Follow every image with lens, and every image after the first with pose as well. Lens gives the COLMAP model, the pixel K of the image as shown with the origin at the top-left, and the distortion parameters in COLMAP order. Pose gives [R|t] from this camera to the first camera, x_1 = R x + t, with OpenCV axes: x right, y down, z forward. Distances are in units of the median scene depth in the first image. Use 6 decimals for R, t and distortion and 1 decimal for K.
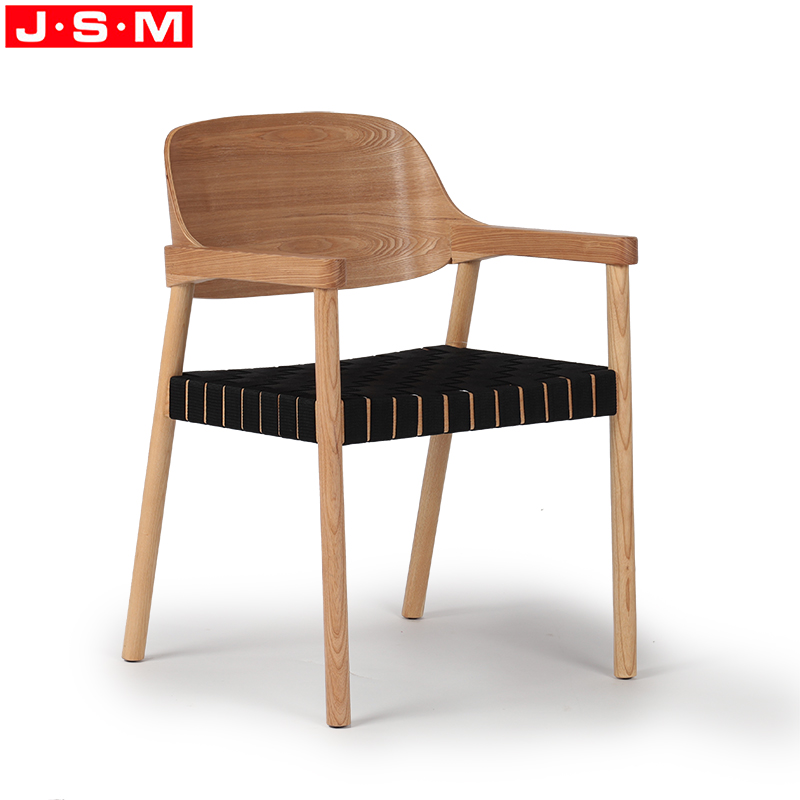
lens RADIAL K [[3396.0, 0, 398.9], [0, 3396.0, 400.5], [0, 0, 1]] dist [-0.123793, 0.000000]
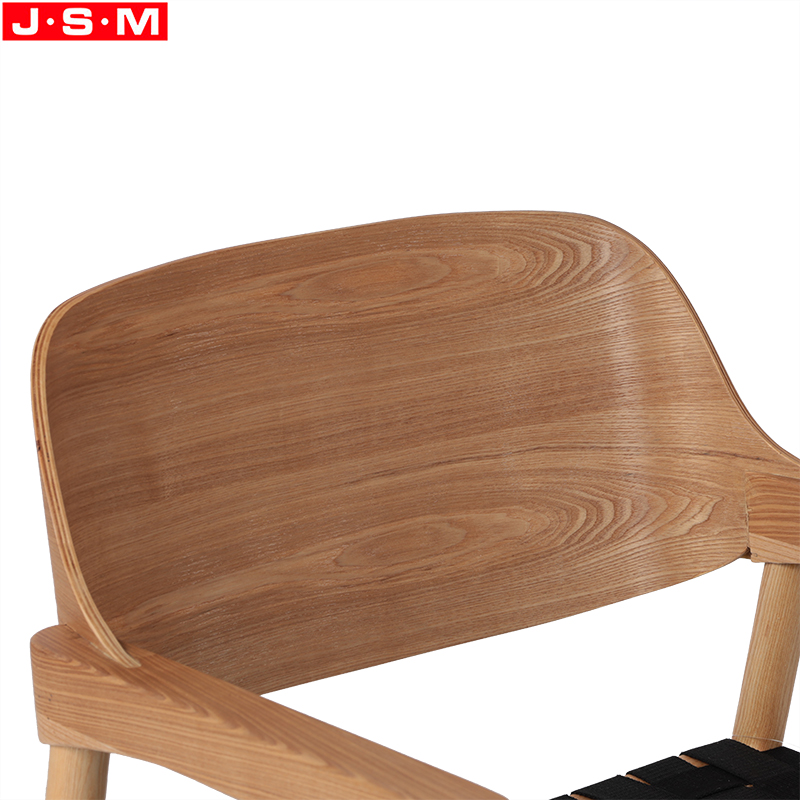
lens RADIAL K [[3396.0, 0, 401.0], [0, 3396.0, 399.7], [0, 0, 1]] dist [-0.123793, 0.000000]
pose [[0.999122, -0.013309, -0.039718, -0.010920], [0.017379, 0.994432, 0.103942, -0.106598], [0.038114, -0.104541, 0.993790, 0.592215]]
